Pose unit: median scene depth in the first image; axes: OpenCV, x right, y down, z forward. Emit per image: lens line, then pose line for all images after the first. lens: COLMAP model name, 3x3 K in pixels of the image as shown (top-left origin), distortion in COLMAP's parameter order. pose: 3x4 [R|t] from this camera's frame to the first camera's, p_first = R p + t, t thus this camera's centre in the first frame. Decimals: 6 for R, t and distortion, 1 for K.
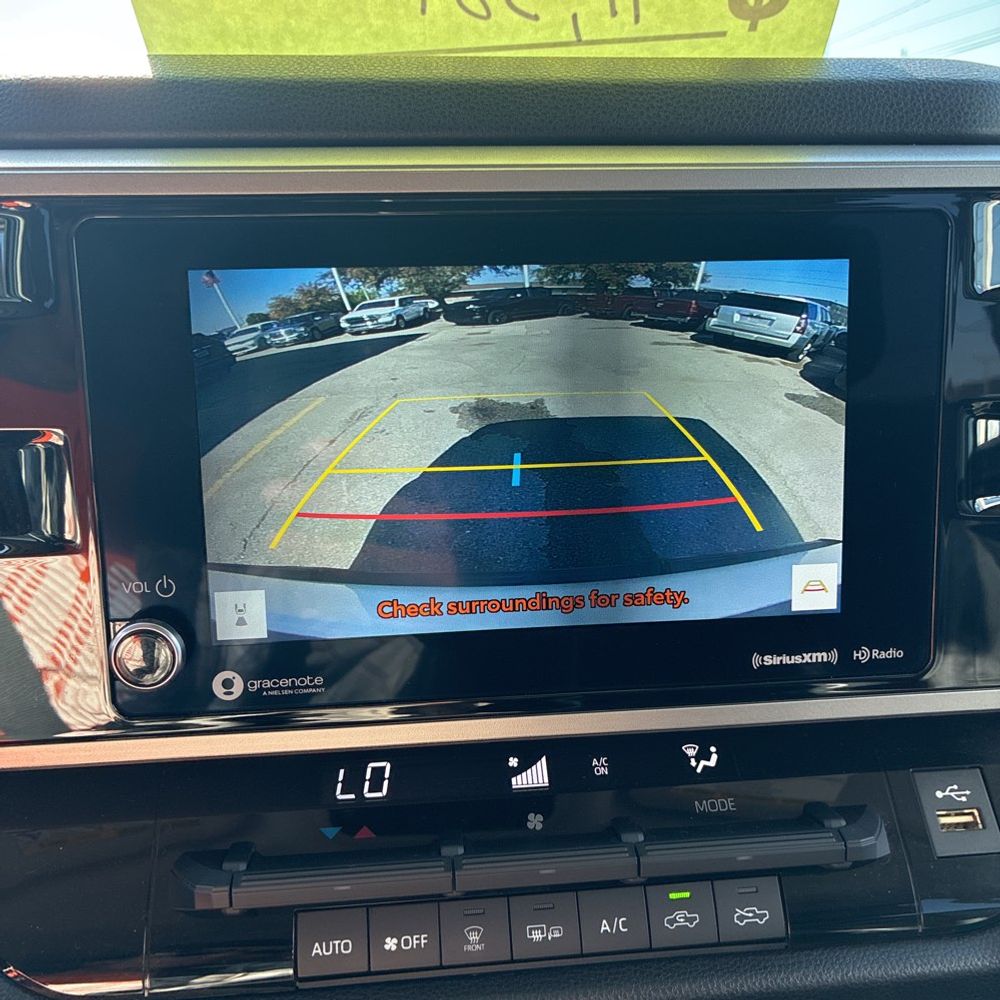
lens RADIAL K [[984.8, 0, 529.9], [0, 984.8, 499.8], [0, 0, 1]] dist [-0.006048, -0.022476]
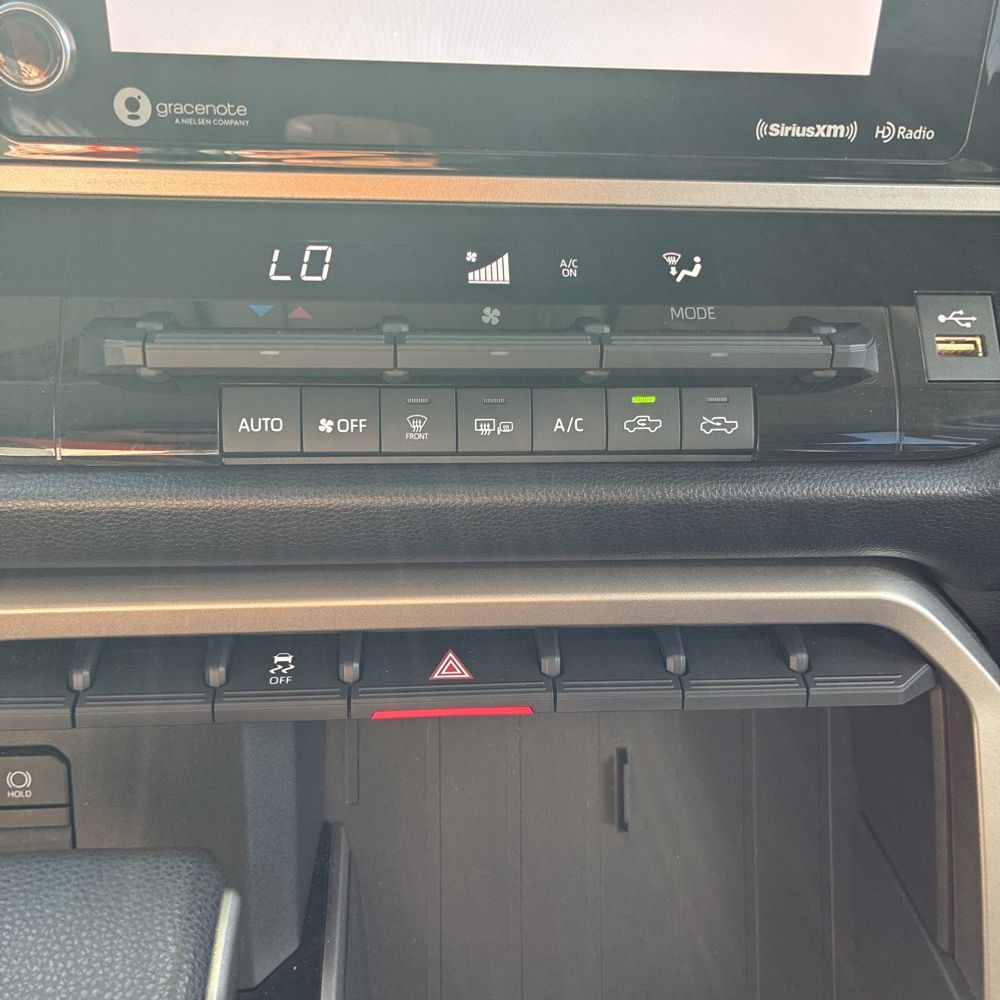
lens RADIAL K [[984.8, 0, 529.9], [0, 984.8, 499.8], [0, 0, 1]] dist [-0.006048, -0.022476]
pose [[0.997744, 0.063038, 0.023098, 0.031778], [-0.067045, 0.953505, 0.293824, 0.231750], [-0.003502, -0.294710, 0.955580, 0.097531]]
